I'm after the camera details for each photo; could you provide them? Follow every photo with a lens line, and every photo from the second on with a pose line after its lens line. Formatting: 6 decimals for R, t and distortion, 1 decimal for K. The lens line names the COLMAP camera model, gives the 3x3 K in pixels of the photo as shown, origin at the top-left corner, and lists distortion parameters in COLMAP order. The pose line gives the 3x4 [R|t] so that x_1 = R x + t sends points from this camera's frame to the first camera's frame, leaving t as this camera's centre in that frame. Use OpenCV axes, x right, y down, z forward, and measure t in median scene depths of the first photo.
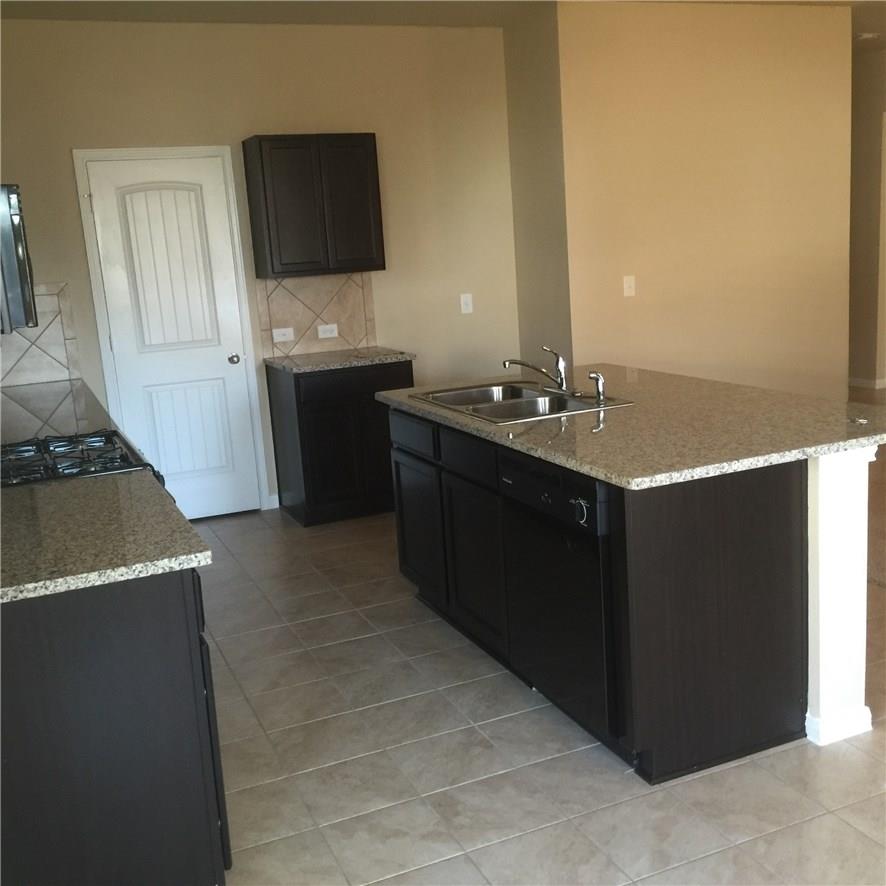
lens RADIAL K [[1004.2, 0, 441.1], [0, 1004.2, 427.4], [0, 0, 1]] dist [0.049933, -0.020435]
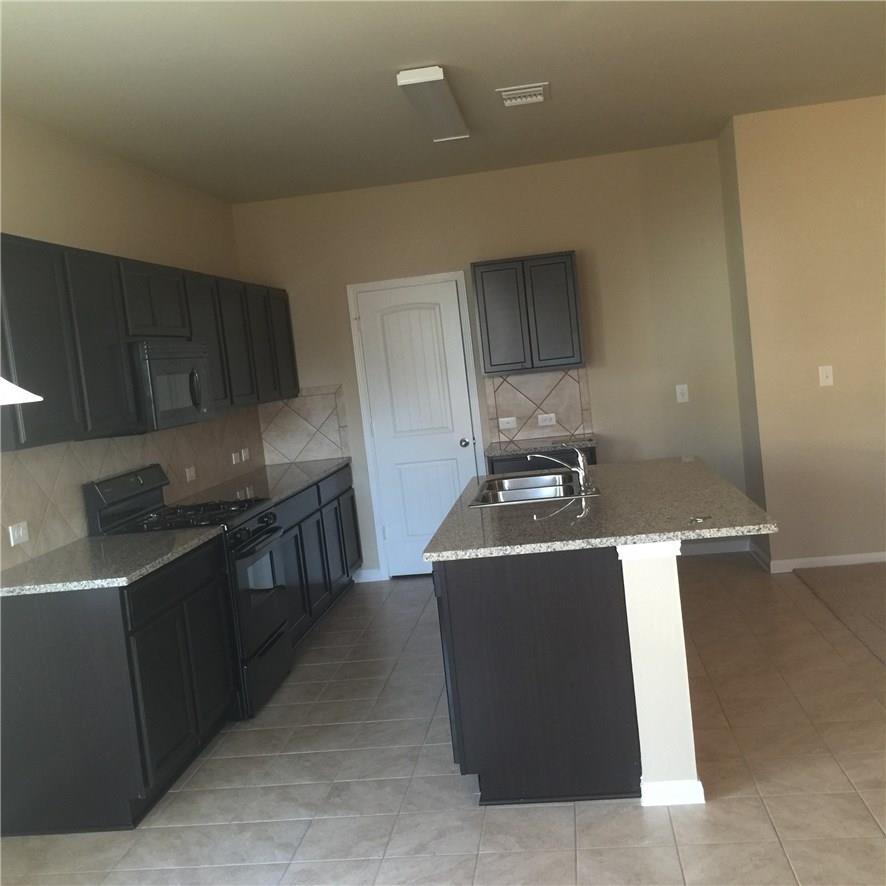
lens RADIAL K [[1004.2, 0, 441.1], [0, 1004.2, 427.4], [0, 0, 1]] dist [0.049933, -0.020435]
pose [[0.862923, 0.007308, -0.505282, 0.753302], [-0.041232, 0.997580, -0.055988, -0.034980], [0.503650, 0.069147, 0.861136, -0.115573]]
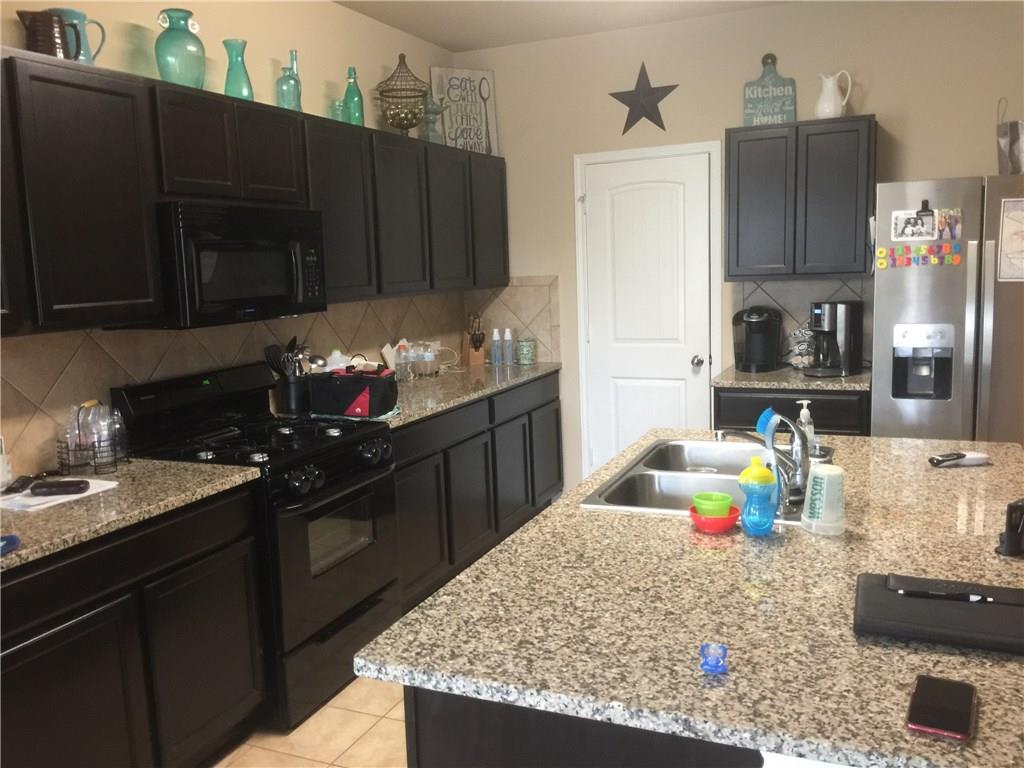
lens RADIAL K [[864.8, 0, 512.0], [0, 864.8, 384.0], [0, 0, 1]] dist [0.011977, -0.004490]
pose [[0.679334, 0.143355, -0.719690, 0.544730], [-0.140786, 0.987976, 0.063904, -0.146904], [0.720197, 0.057910, 0.691348, 0.585178]]
